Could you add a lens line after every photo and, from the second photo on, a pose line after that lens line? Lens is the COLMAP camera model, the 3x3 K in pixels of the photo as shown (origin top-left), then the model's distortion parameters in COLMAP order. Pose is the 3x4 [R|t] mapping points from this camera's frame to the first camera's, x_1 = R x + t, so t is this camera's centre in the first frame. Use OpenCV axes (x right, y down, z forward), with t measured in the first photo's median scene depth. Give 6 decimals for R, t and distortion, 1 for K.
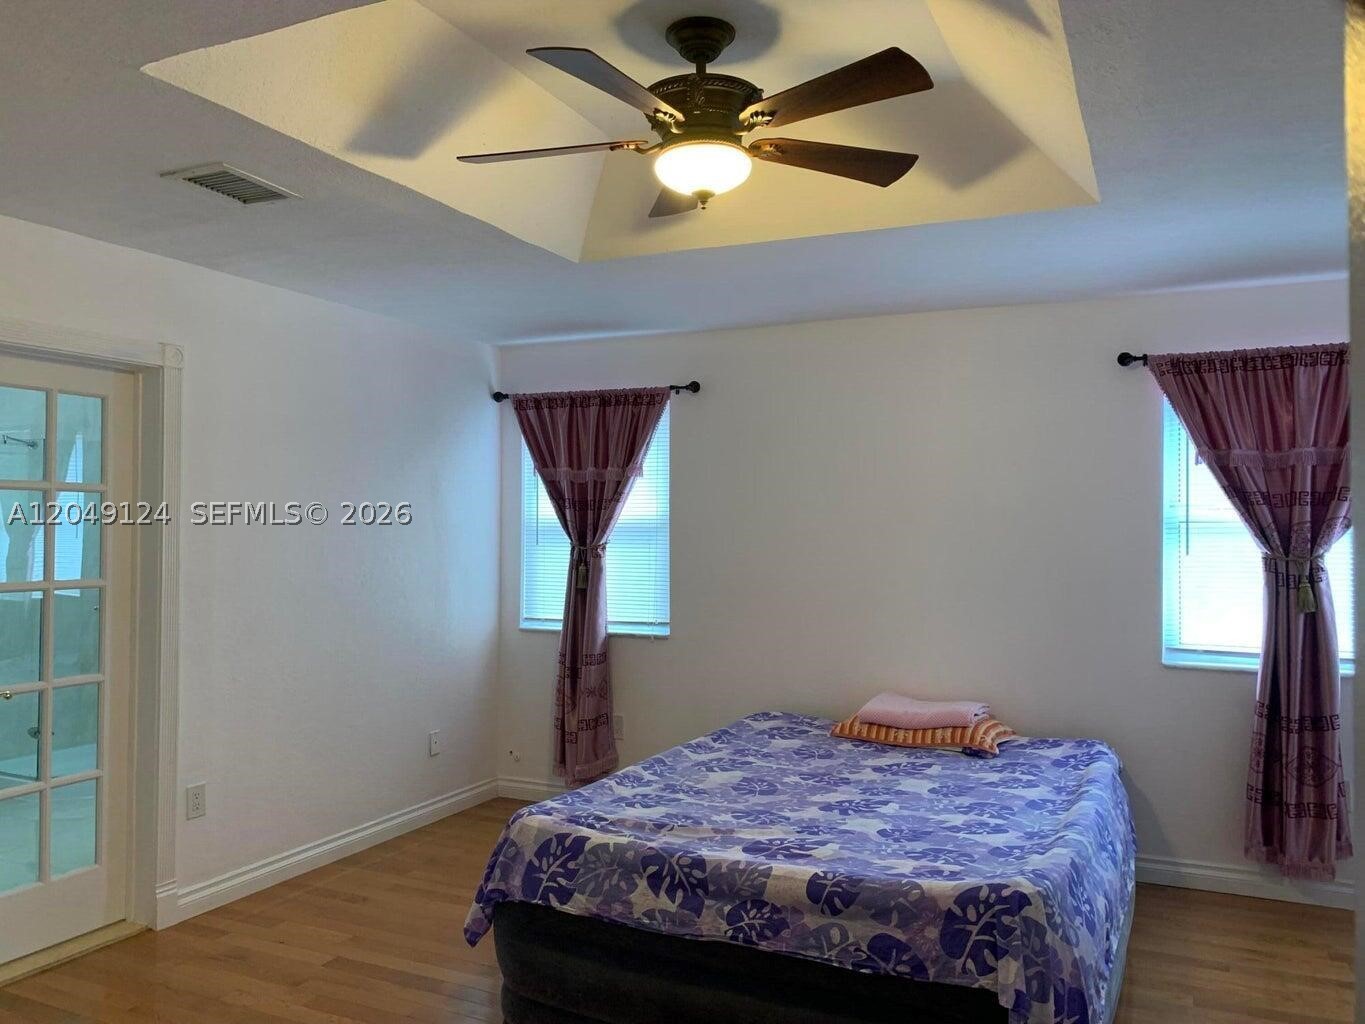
lens RADIAL K [[1021.3, 0, 678.2], [0, 1021.3, 509.9], [0, 0, 1]] dist [0.061398, -0.097039]
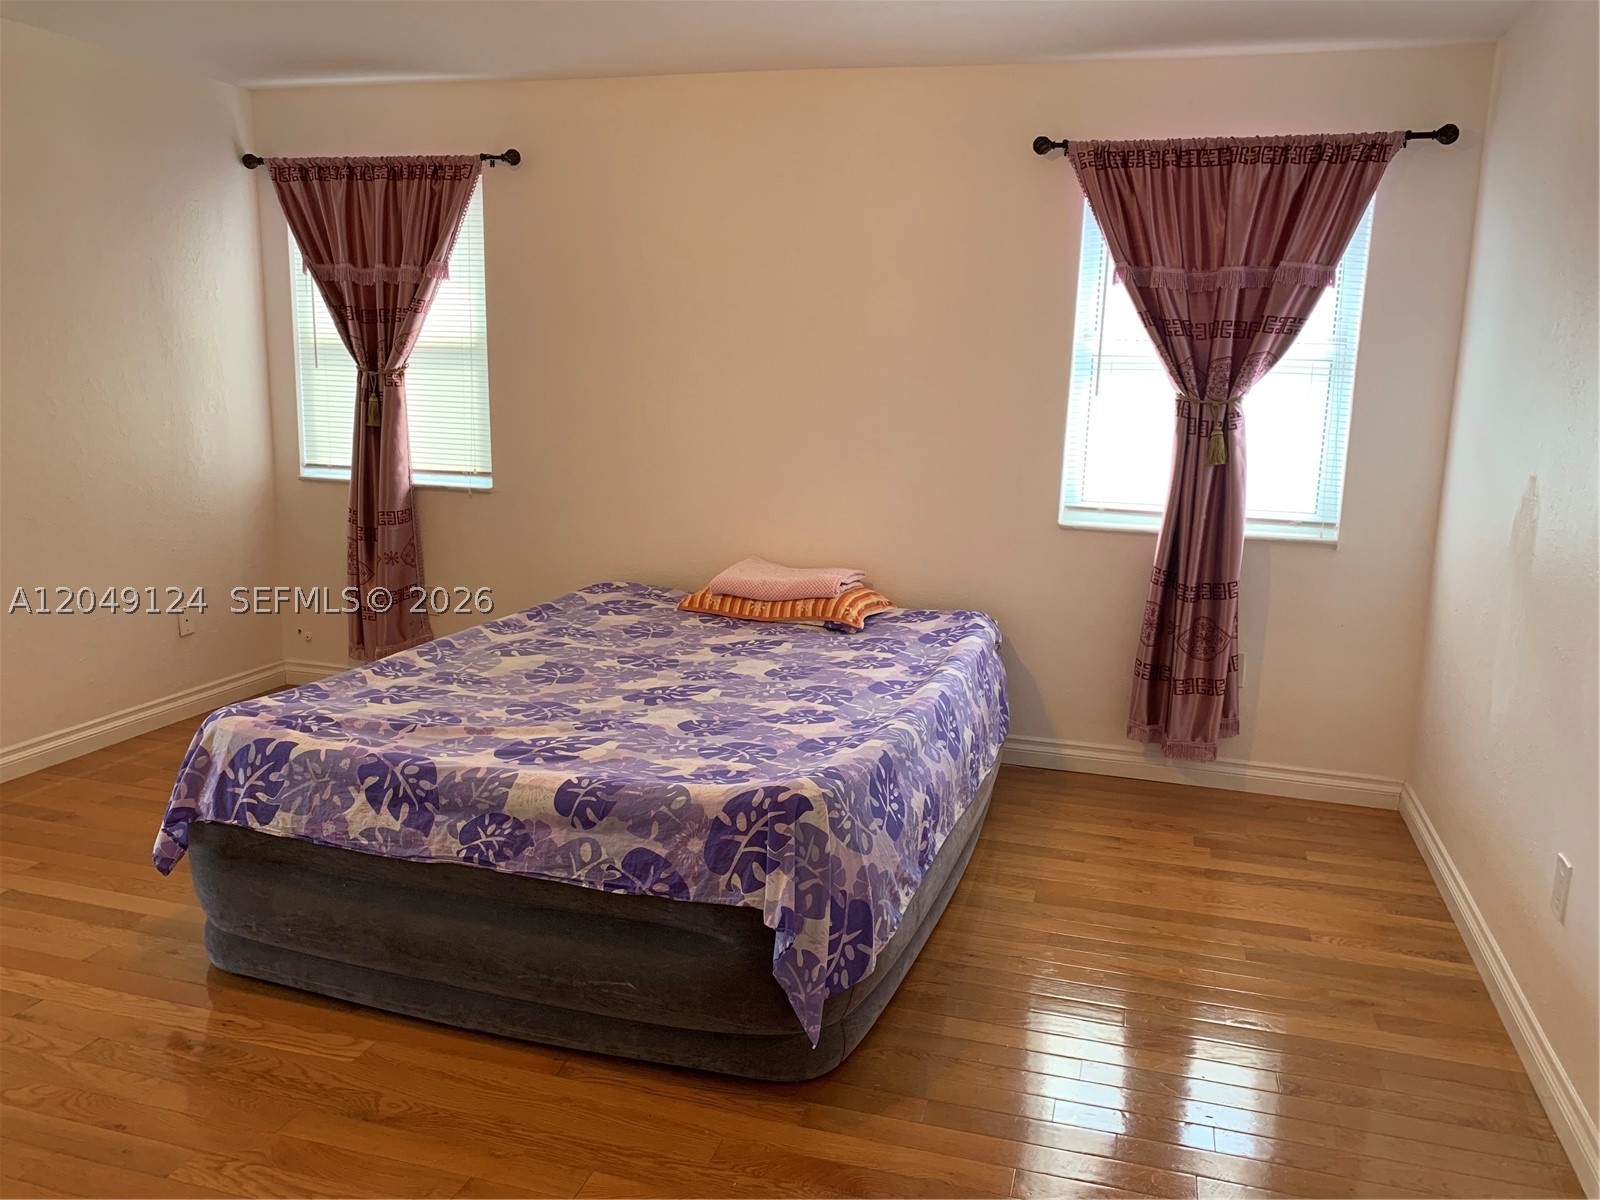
lens RADIAL K [[1190.7, 0, 811.2], [0, 1190.7, 599.5], [0, 0, 1]] dist [0.043345, -0.086038]
pose [[0.987262, -0.007508, 0.158927, 0.115678], [-0.026235, 0.977531, 0.209154, 0.009314], [-0.156927, -0.210659, 0.964882, 0.064243]]
